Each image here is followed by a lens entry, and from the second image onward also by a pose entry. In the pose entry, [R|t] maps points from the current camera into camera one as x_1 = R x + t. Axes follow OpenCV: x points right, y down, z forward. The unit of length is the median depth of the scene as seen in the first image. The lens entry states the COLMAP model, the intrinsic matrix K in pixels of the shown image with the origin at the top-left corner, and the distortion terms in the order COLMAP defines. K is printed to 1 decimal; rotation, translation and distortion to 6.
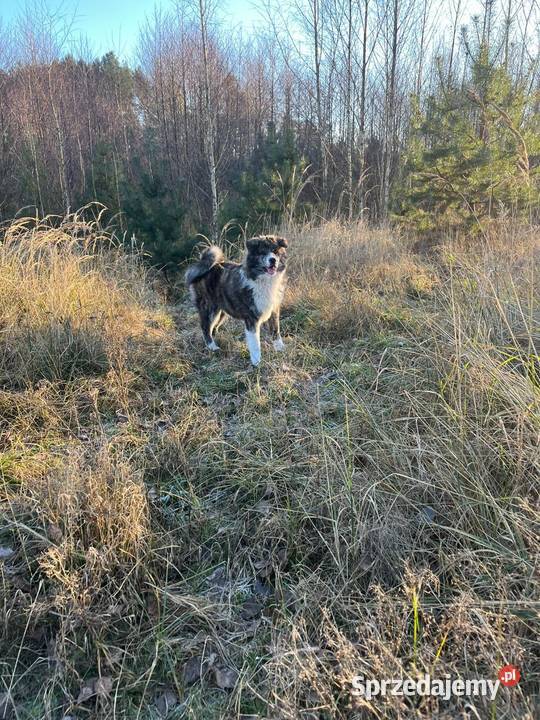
lens RADIAL K [[578.3, 0, 270.0], [0, 578.3, 360.0], [0, 0, 1]] dist [0.043216, -0.005109]
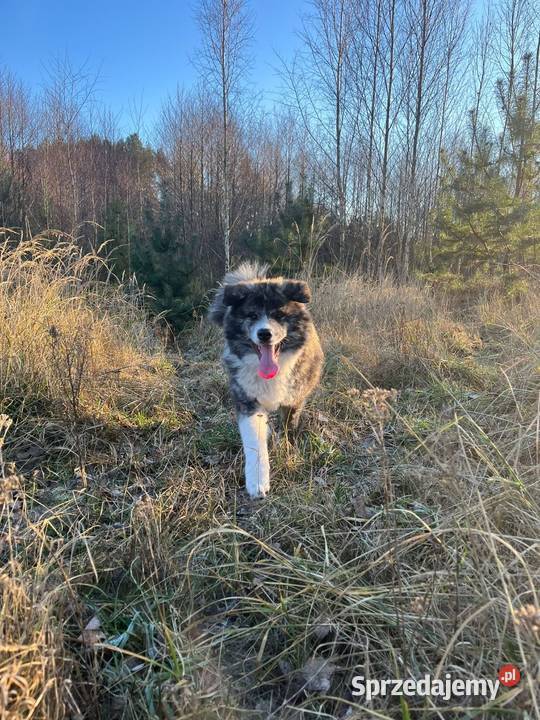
lens RADIAL K [[578.7, 0, 269.4], [0, 578.7, 369.3], [0, 0, 1]] dist [0.043427, -0.000102]
pose [[0.999102, 0.040705, -0.011781, -0.012765], [-0.041749, 0.993166, -0.108992, 0.013079], [0.007264, 0.109386, 0.993973, 0.112660]]
